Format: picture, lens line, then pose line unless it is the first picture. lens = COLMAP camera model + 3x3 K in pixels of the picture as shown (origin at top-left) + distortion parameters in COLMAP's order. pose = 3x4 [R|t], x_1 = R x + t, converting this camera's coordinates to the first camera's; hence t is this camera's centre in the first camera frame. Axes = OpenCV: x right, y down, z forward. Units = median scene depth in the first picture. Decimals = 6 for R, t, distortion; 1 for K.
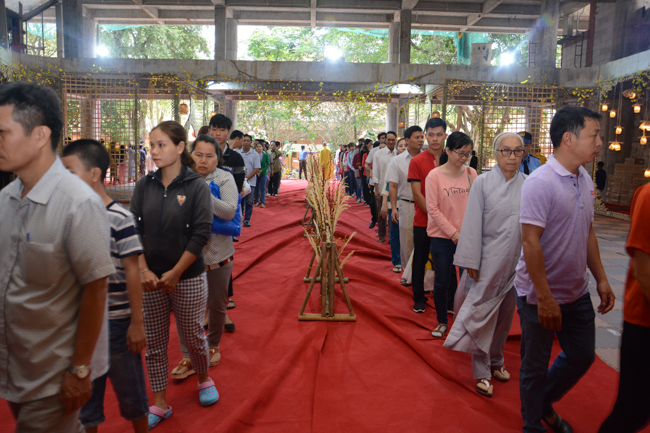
lens RADIAL K [[600.7, 0, 325.0], [0, 600.7, 216.5], [0, 0, 1]] dist [-0.007278, 0.001962]
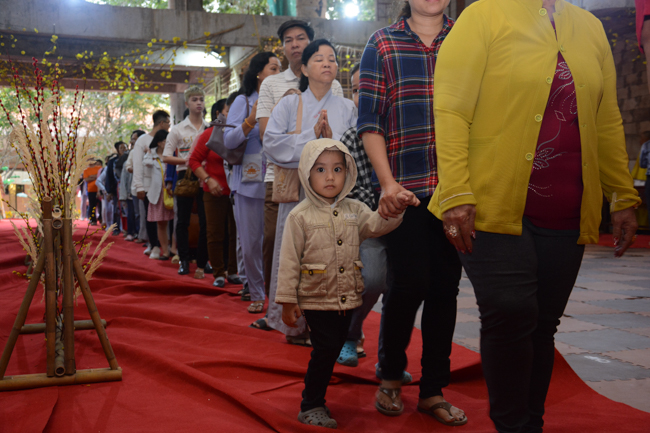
lens RADIAL K [[872.5, 0, 325.0], [0, 872.5, 216.5], [0, 0, 1]] dist [0.143039, 0.006559]
pose [[0.962290, -0.029205, 0.270452, 0.008048], [0.054960, 0.994590, -0.088152, 0.047121], [-0.266415, 0.099692, 0.958689, 0.103865]]
